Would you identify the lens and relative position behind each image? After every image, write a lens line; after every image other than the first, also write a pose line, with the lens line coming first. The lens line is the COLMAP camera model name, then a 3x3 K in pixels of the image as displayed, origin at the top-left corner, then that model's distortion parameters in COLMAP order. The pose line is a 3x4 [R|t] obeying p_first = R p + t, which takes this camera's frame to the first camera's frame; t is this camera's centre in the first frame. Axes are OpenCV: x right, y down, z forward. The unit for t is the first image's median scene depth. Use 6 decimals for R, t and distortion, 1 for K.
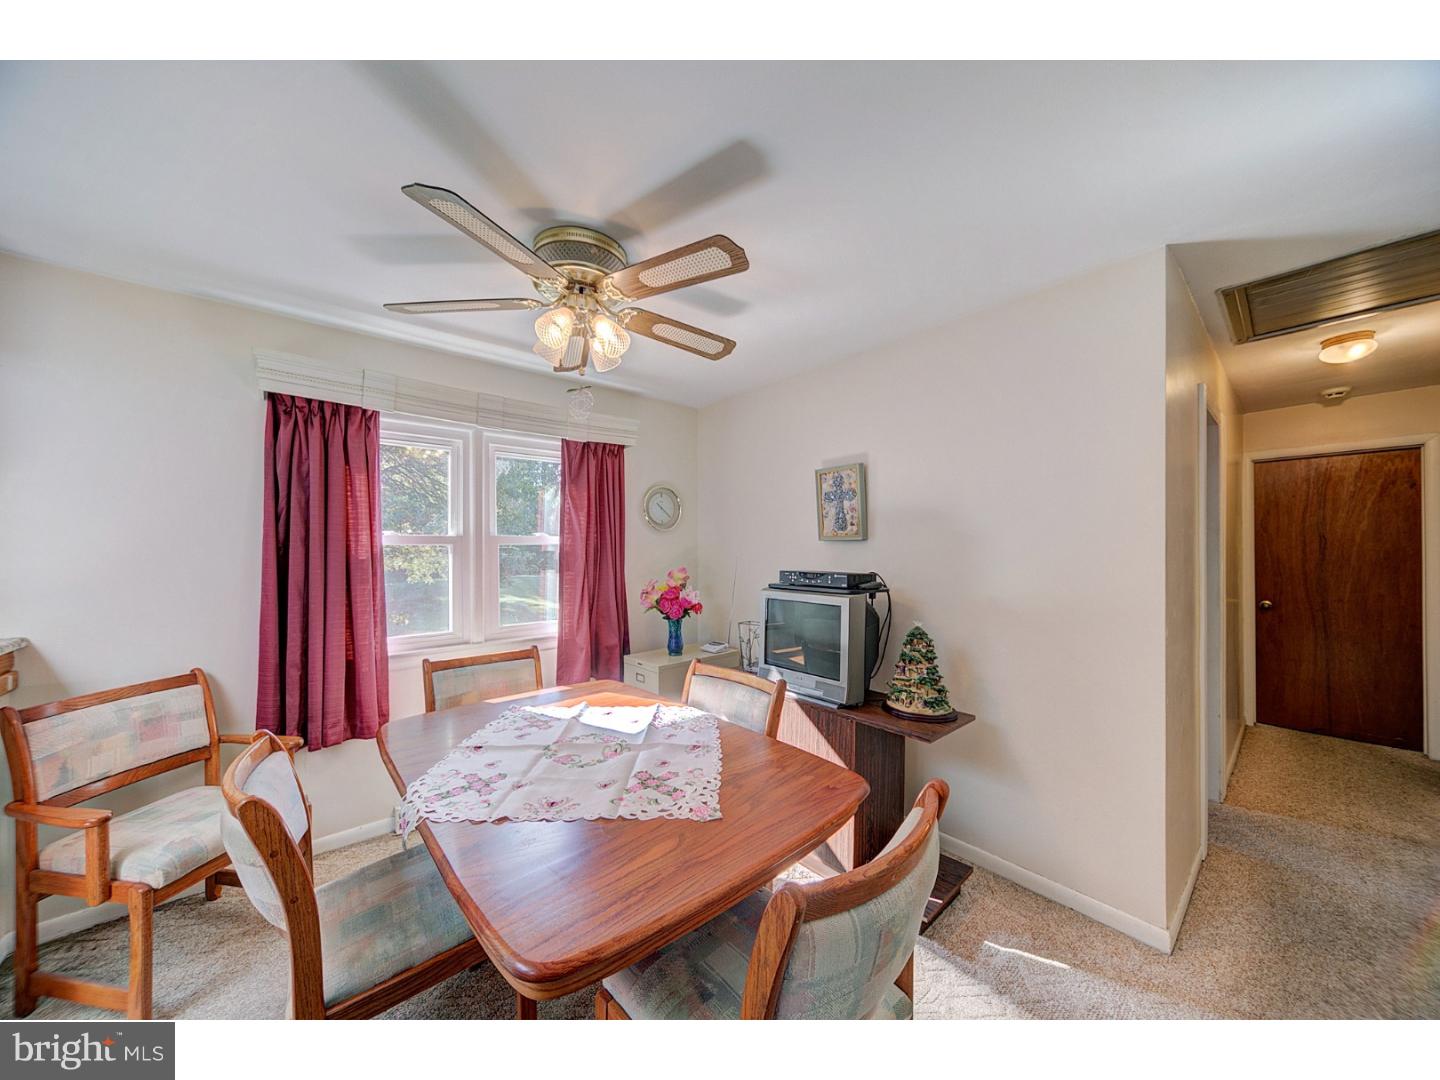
lens RADIAL K [[502.2, 0, 724.6], [0, 502.2, 545.1], [0, 0, 1]] dist [0.010617, 0.000063]
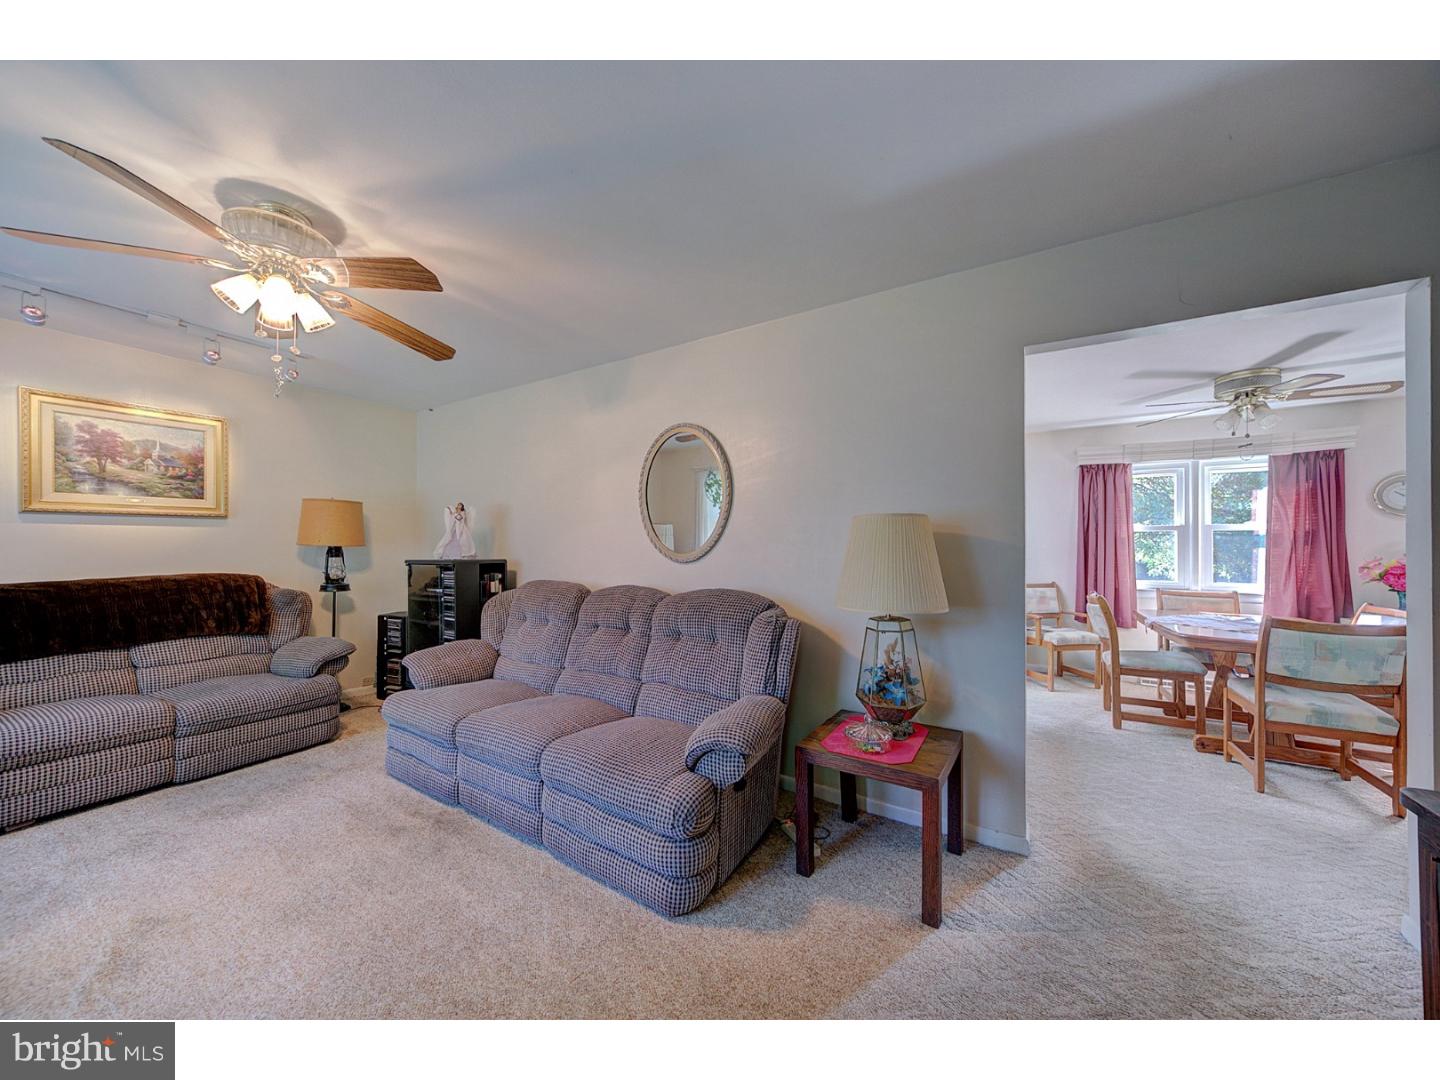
lens RADIAL K [[502.2, 0, 724.6], [0, 502.2, 545.1], [0, 0, 1]] dist [0.010617, 0.000063]
pose [[0.309897, 0.009014, -0.950728, 0.576841], [0.004628, 0.999929, 0.010990, 0.020572], [0.950759, -0.007806, 0.309833, -0.923450]]
